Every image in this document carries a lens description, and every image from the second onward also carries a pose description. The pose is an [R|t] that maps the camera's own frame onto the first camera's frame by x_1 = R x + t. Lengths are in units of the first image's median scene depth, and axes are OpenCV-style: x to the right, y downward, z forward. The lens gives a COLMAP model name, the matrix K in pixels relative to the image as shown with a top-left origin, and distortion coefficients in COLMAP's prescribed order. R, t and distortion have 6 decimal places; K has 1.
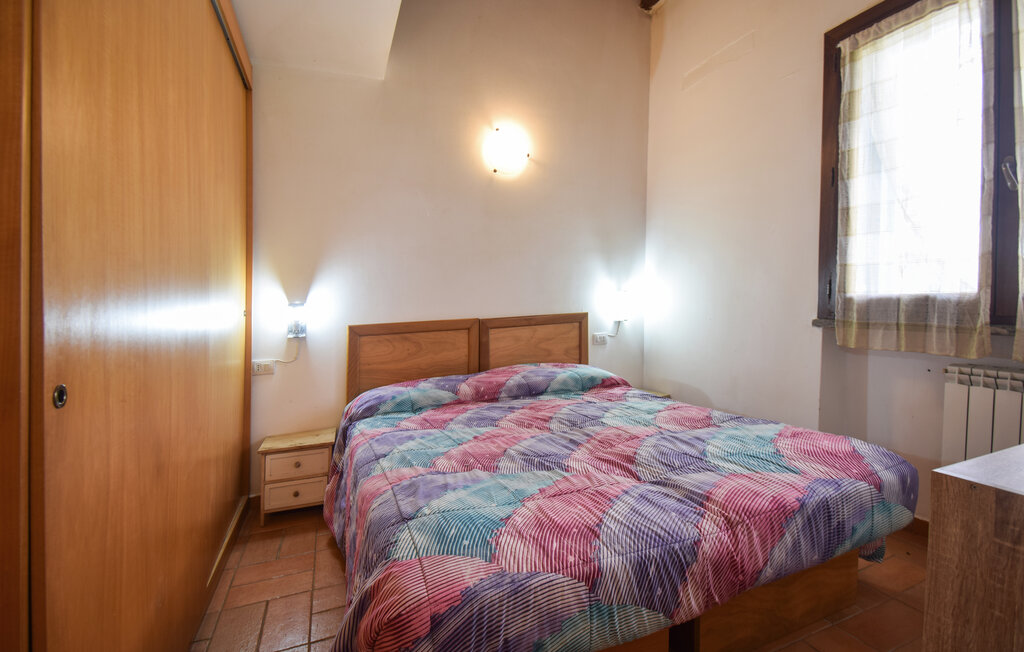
lens RADIAL K [[471.8, 0, 512.0], [0, 471.8, 356.4], [0, 0, 1]] dist [0.000755, 0.000153]
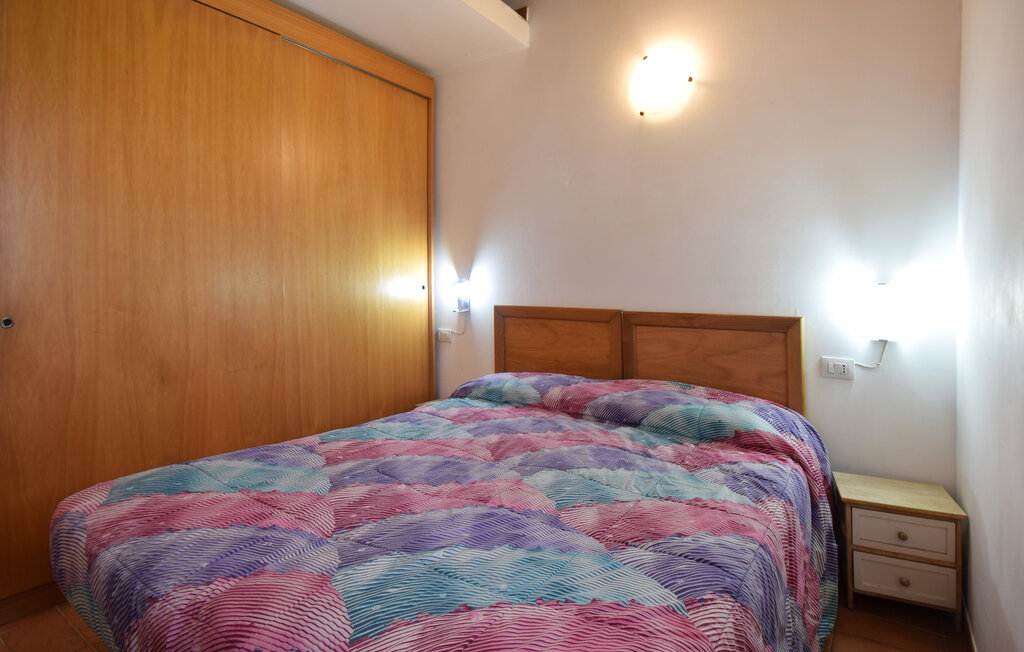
lens RADIAL K [[517.2, 0, 512.0], [0, 517.2, 326.0], [0, 0, 1]] dist [0.001207, 0.000148]
pose [[0.550954, 0.110006, -0.827254, 0.548112], [-0.141037, 0.989289, 0.037621, -0.063900], [0.822532, 0.095946, 0.560567, 0.401063]]
